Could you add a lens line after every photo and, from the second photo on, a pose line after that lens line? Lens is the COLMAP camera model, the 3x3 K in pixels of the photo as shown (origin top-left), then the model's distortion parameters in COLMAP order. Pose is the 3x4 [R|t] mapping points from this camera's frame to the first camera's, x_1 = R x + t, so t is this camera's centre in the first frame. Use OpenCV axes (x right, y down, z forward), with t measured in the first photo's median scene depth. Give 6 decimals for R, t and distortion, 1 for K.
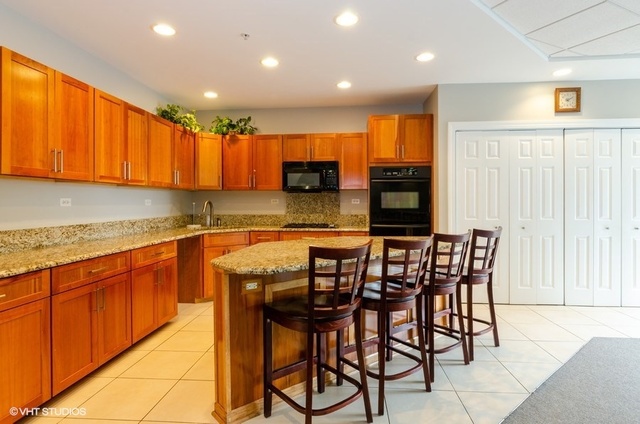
lens RADIAL K [[352.3, 0, 319.5], [0, 352.3, 228.9], [0, 0, 1]] dist [-0.002878, -0.000582]
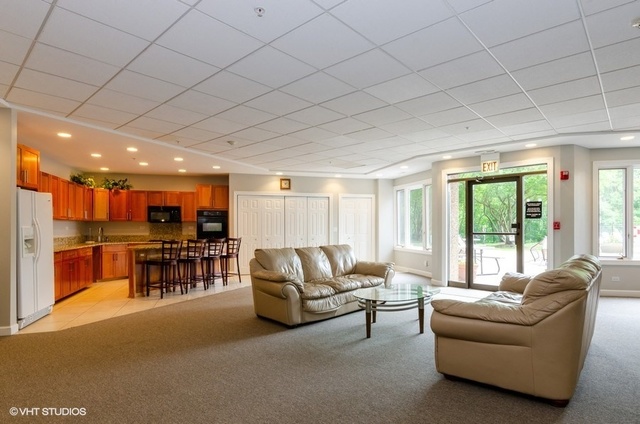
lens RADIAL K [[352.3, 0, 319.5], [0, 352.3, 228.9], [0, 0, 1]] dist [-0.002878, -0.000582]
pose [[0.928495, -0.001558, 0.371342, 0.045349], [0.028900, 0.997261, -0.068078, 0.081260], [-0.370219, 0.073942, 0.925997, -1.055478]]
